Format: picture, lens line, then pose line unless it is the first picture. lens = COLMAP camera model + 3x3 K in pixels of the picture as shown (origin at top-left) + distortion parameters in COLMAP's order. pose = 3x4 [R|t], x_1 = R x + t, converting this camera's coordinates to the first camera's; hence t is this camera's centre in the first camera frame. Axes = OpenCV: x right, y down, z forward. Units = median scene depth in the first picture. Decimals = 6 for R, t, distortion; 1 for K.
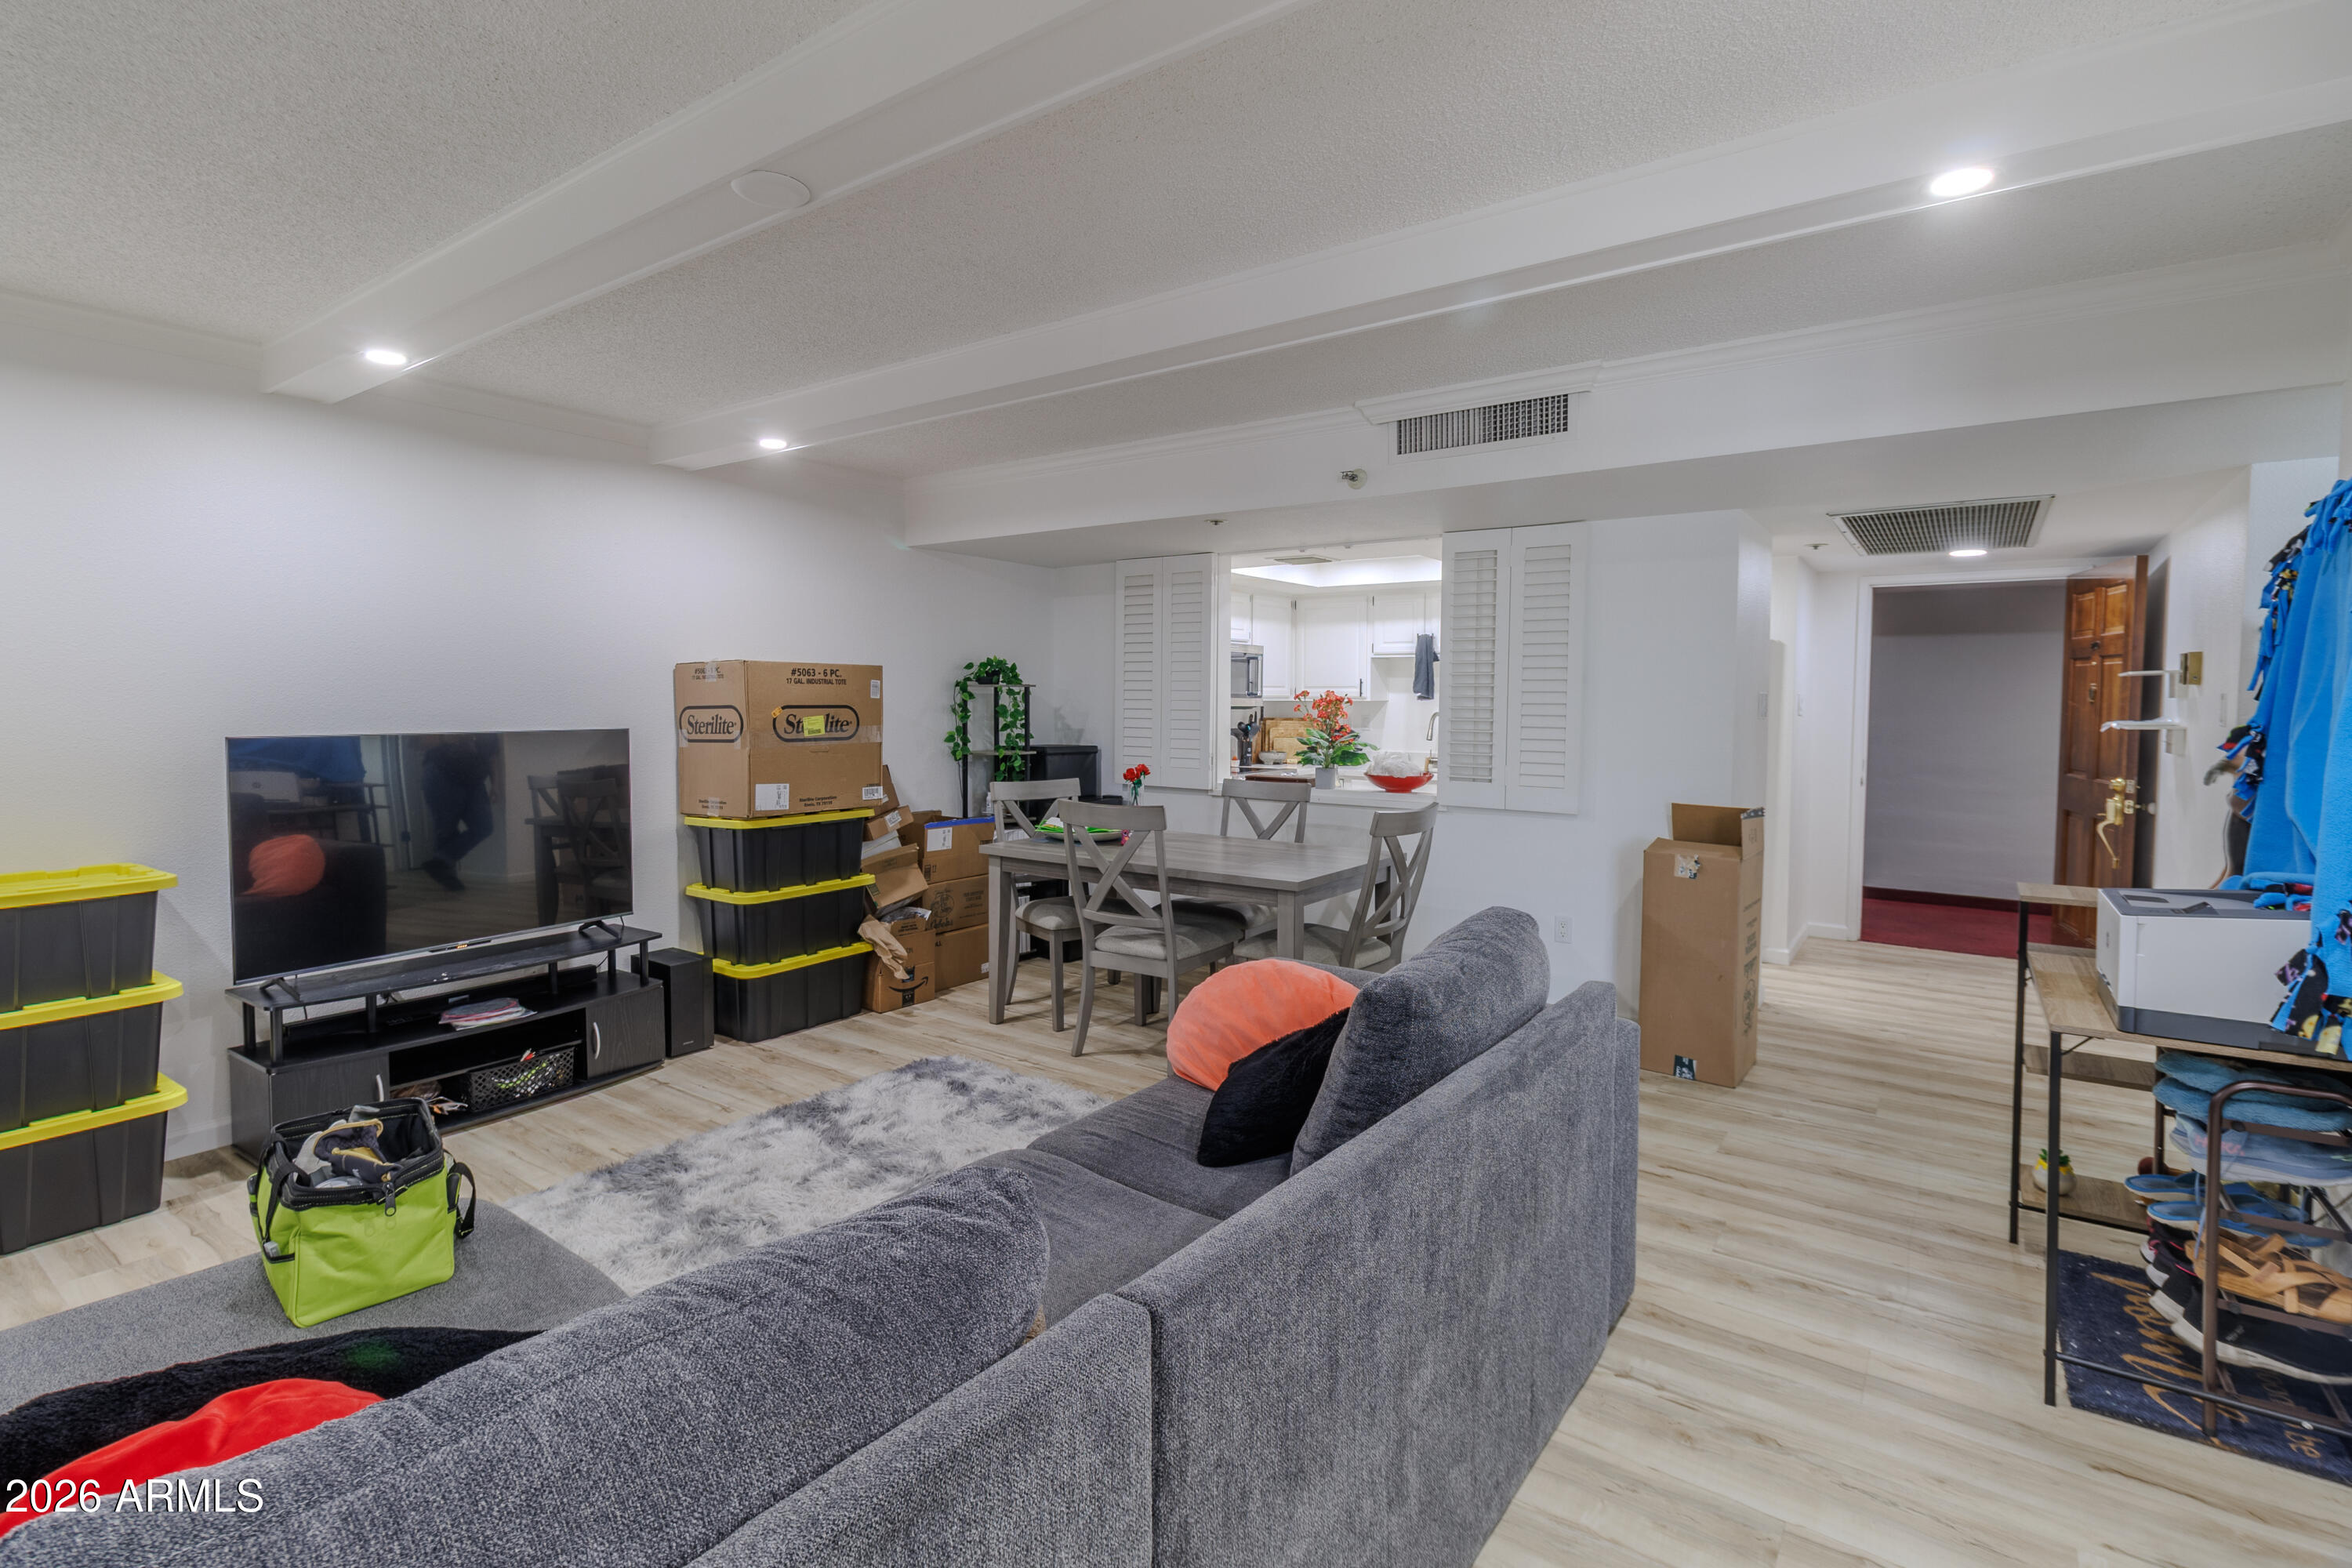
lens RADIAL K [[1108.4, 0, 1155.3], [0, 1108.4, 777.3], [0, 0, 1]] dist [0.003374, 0.000859]
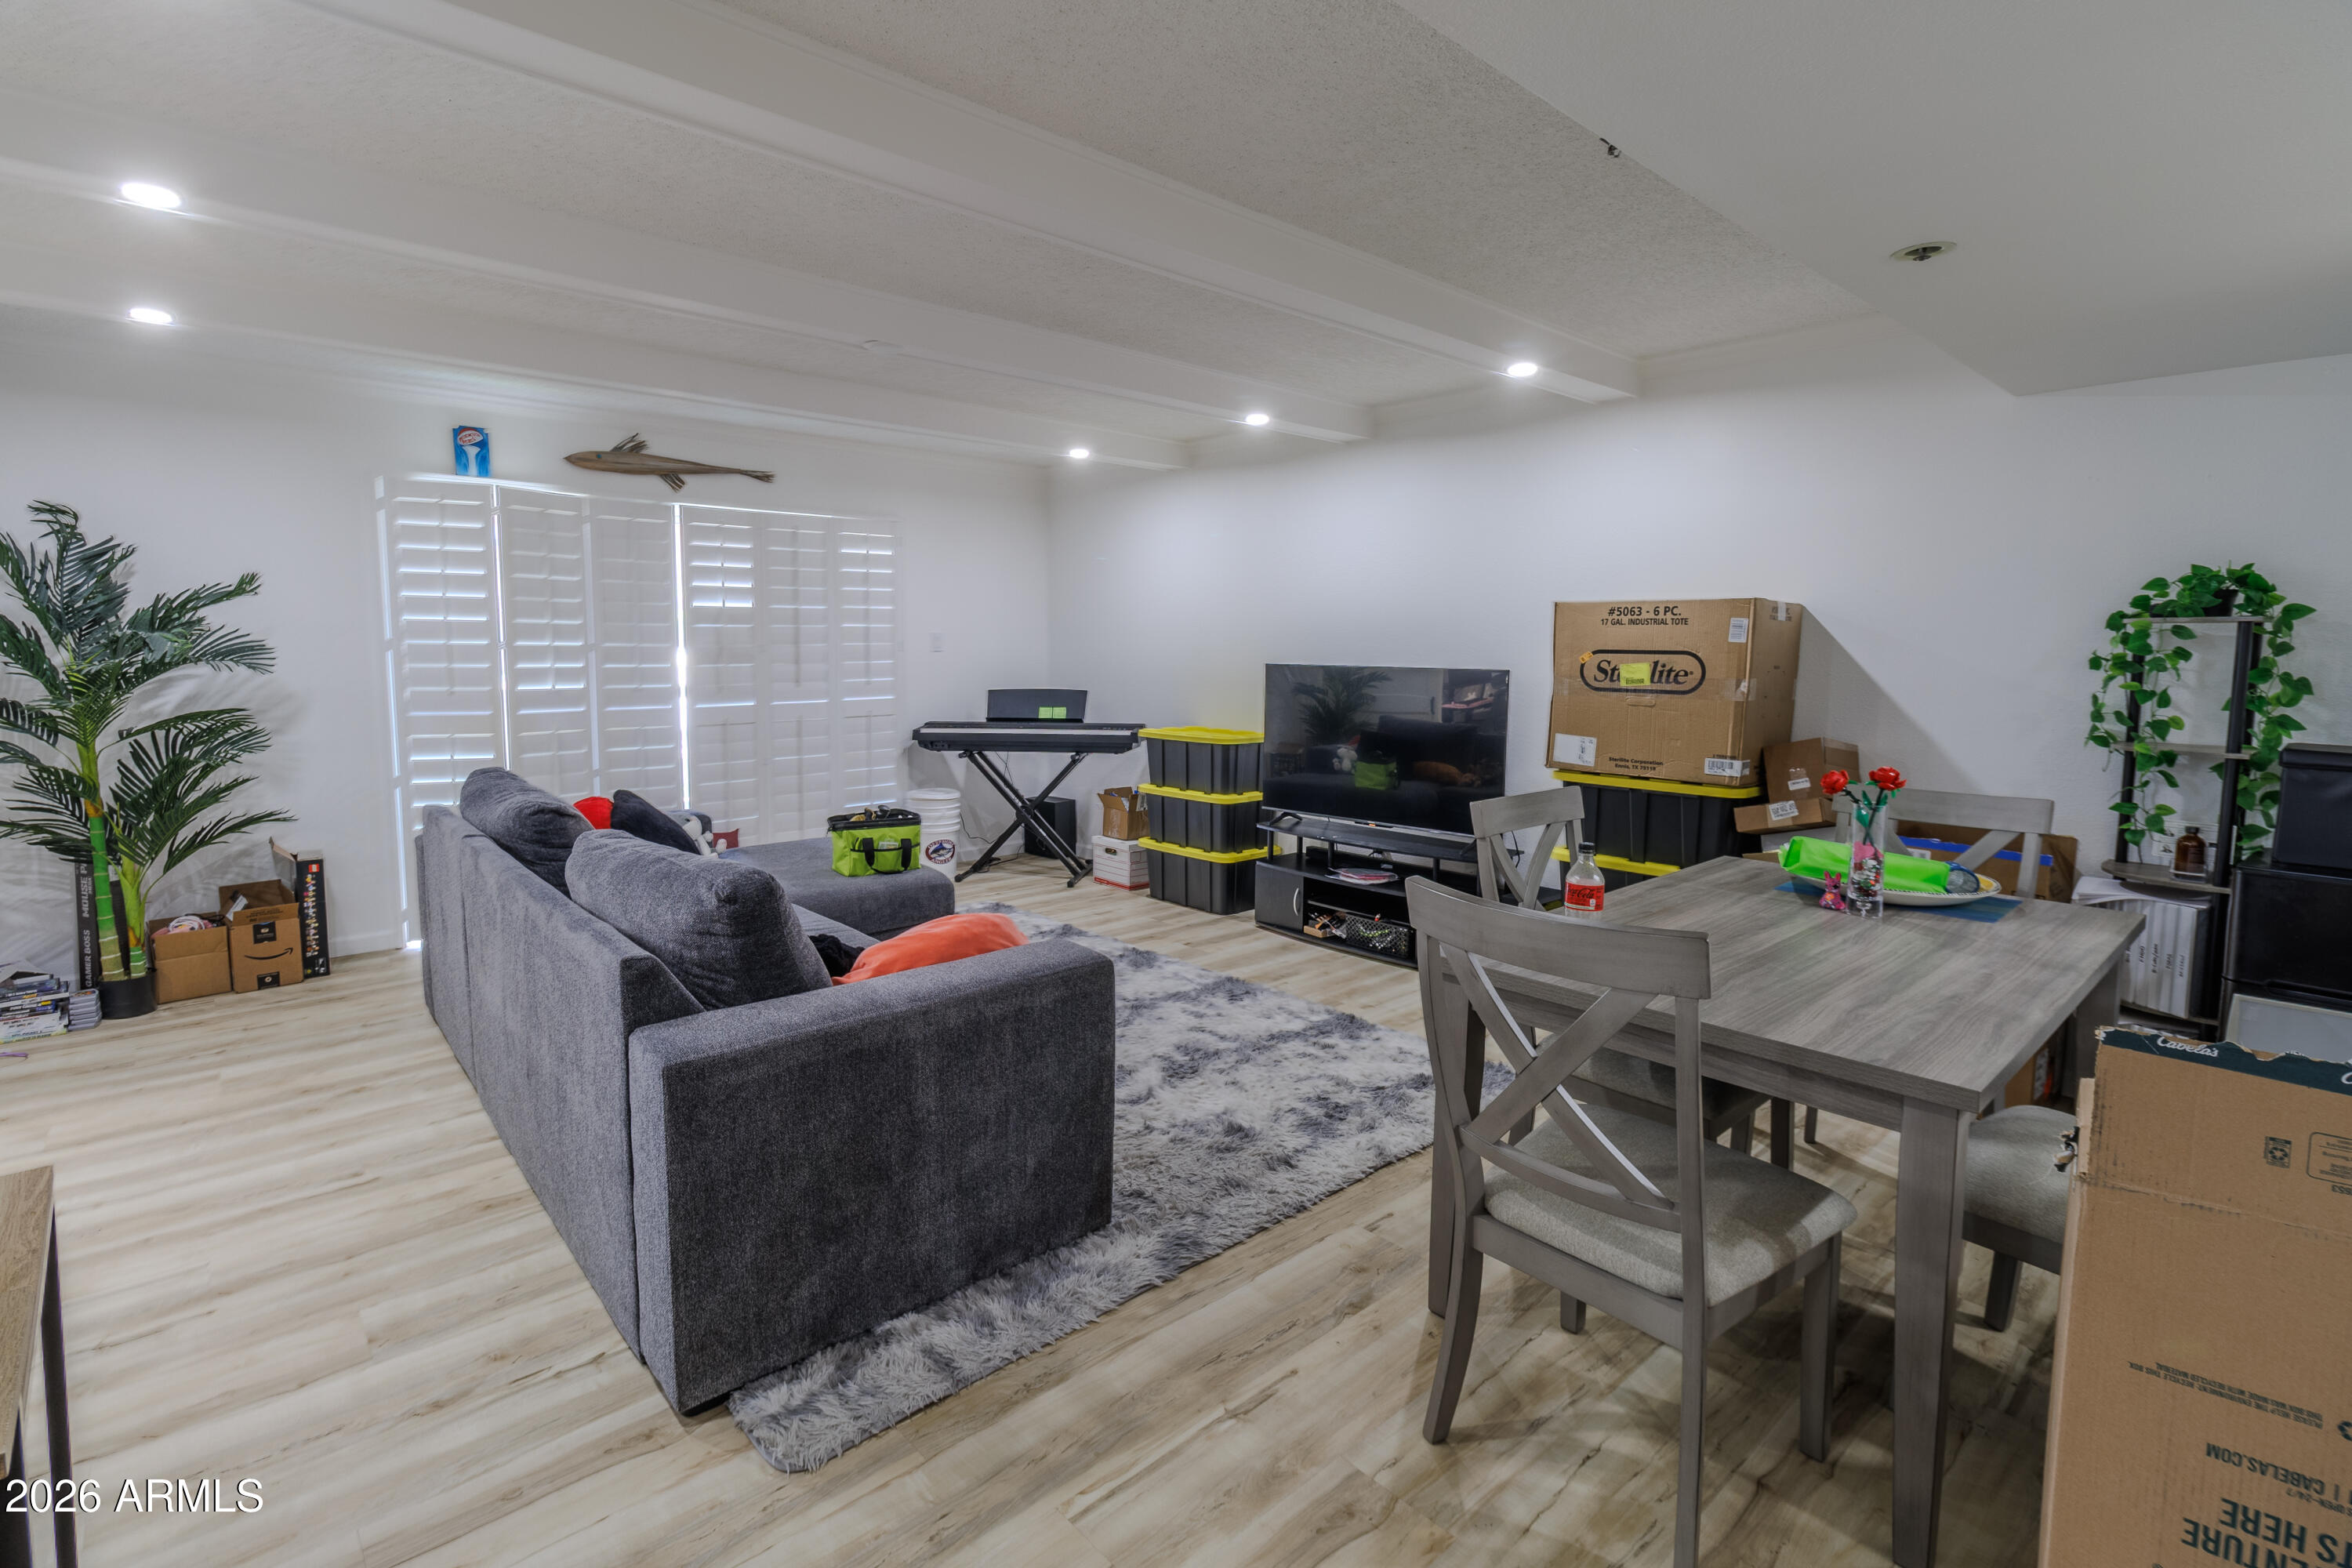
lens RADIAL K [[1108.4, 0, 1153.5], [0, 1108.4, 780.6], [0, 0, 1]] dist [0.003374, 0.000859]
pose [[-0.207352, 0.118032, -0.971120, 0.654628], [-0.076882, 0.987658, 0.136457, -0.058495], [0.975241, 0.102956, -0.195718, 0.884930]]
